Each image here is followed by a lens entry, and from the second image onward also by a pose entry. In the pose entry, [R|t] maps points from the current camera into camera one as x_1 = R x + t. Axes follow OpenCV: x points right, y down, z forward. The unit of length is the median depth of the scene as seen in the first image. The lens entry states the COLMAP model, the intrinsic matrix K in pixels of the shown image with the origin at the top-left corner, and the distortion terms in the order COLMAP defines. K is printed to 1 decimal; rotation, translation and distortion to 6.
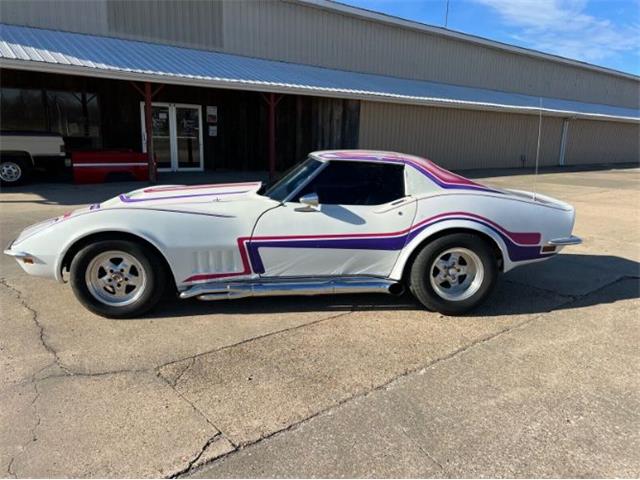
lens RADIAL K [[483.6, 0, 320.0], [0, 483.6, 240.0], [0, 0, 1]] dist [0.062530, -0.073024]
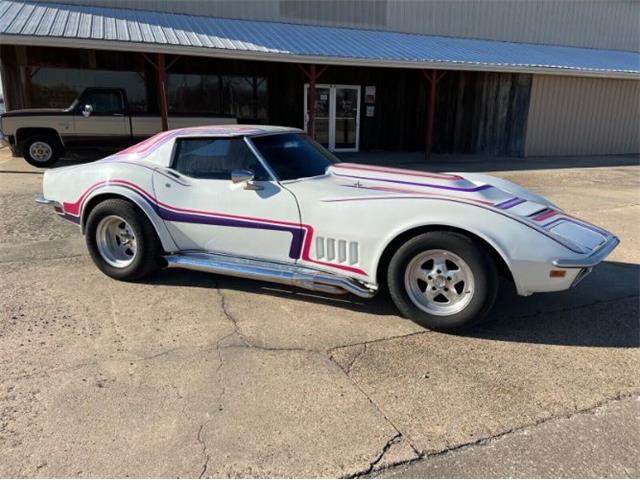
lens RADIAL K [[483.6, 0, 320.0], [0, 483.6, 240.0], [0, 0, 1]] dist [0.062530, -0.073024]
pose [[0.954466, 0.063664, -0.291446, -0.074878], [-0.052943, 0.997604, 0.044535, -0.000075], [0.293583, -0.027077, 0.955550, 0.067291]]
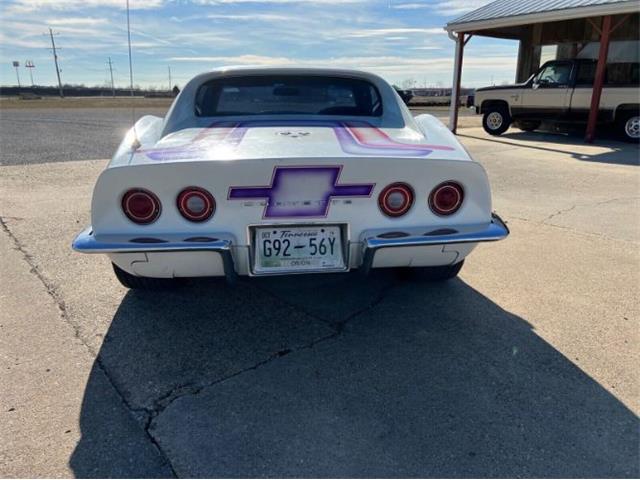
lens RADIAL K [[483.6, 0, 320.0], [0, 483.6, 240.0], [0, 0, 1]] dist [0.062530, -0.073024]
pose [[-0.024820, 0.256662, -0.966183, 1.492020], [-0.214300, 0.942647, 0.255915, -0.201528], [0.976453, 0.213404, 0.031606, 1.860489]]
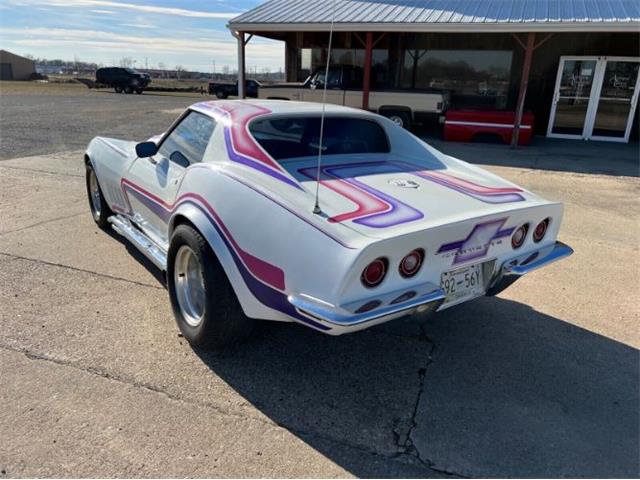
lens RADIAL K [[483.6, 0, 320.0], [0, 483.6, 240.0], [0, 0, 1]] dist [0.062530, -0.073024]
pose [[0.492007, 0.256826, -0.831847, 1.378564], [-0.206335, 0.962673, 0.175178, -0.174939], [0.845786, 0.085450, 0.526634, 1.144374]]
